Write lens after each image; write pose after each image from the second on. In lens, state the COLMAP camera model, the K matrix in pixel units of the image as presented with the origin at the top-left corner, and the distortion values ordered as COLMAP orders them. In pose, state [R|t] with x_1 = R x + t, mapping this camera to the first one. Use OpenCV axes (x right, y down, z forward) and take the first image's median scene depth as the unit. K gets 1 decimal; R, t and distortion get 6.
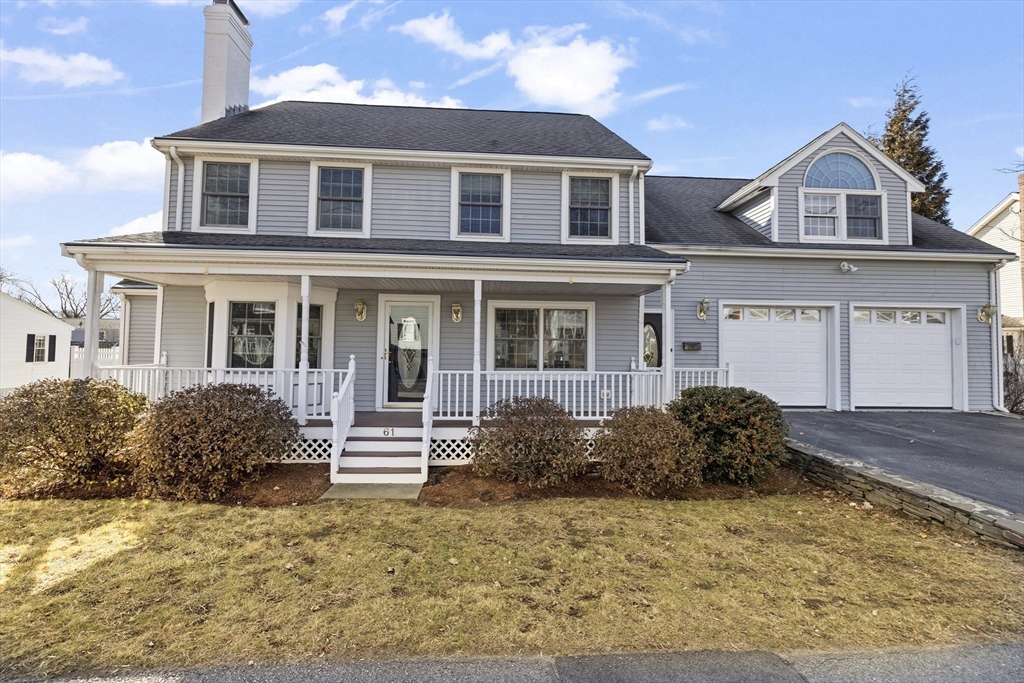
lens RADIAL K [[367.3, 0, 510.4], [0, 367.3, 340.6], [0, 0, 1]] dist [0.014156, -0.000007]
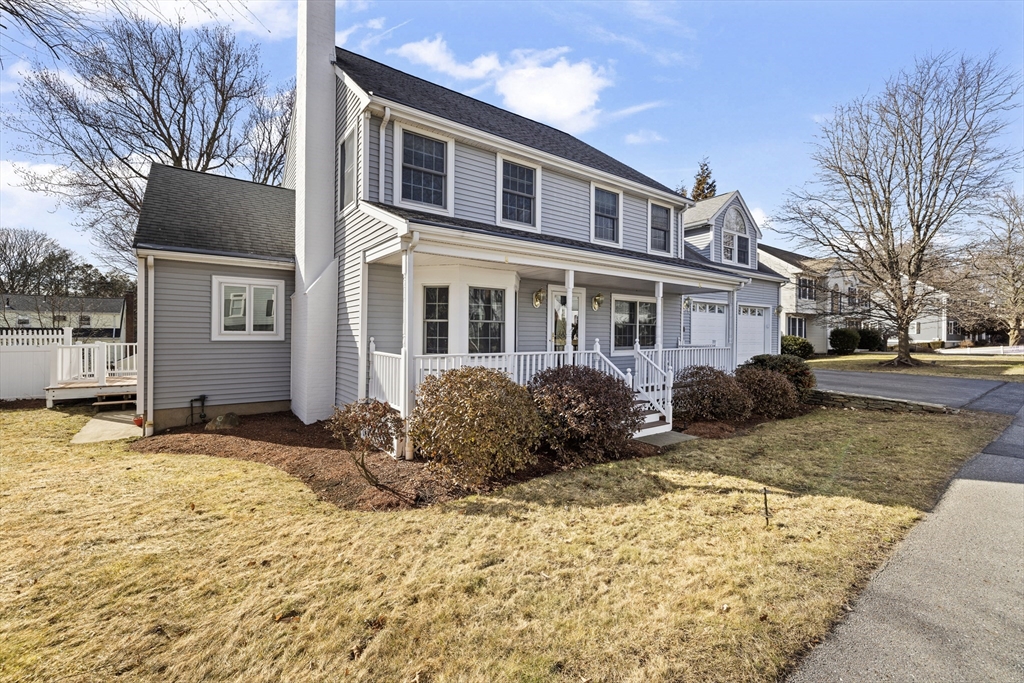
lens RADIAL K [[439.1, 0, 513.1], [0, 439.1, 337.7], [0, 0, 1]] dist [0.011745, 0.000583]
pose [[0.823316, -0.014352, 0.567402, -0.931840], [-0.010710, 0.999109, 0.040812, -0.013455], [-0.567483, -0.039678, 0.822429, -0.045792]]
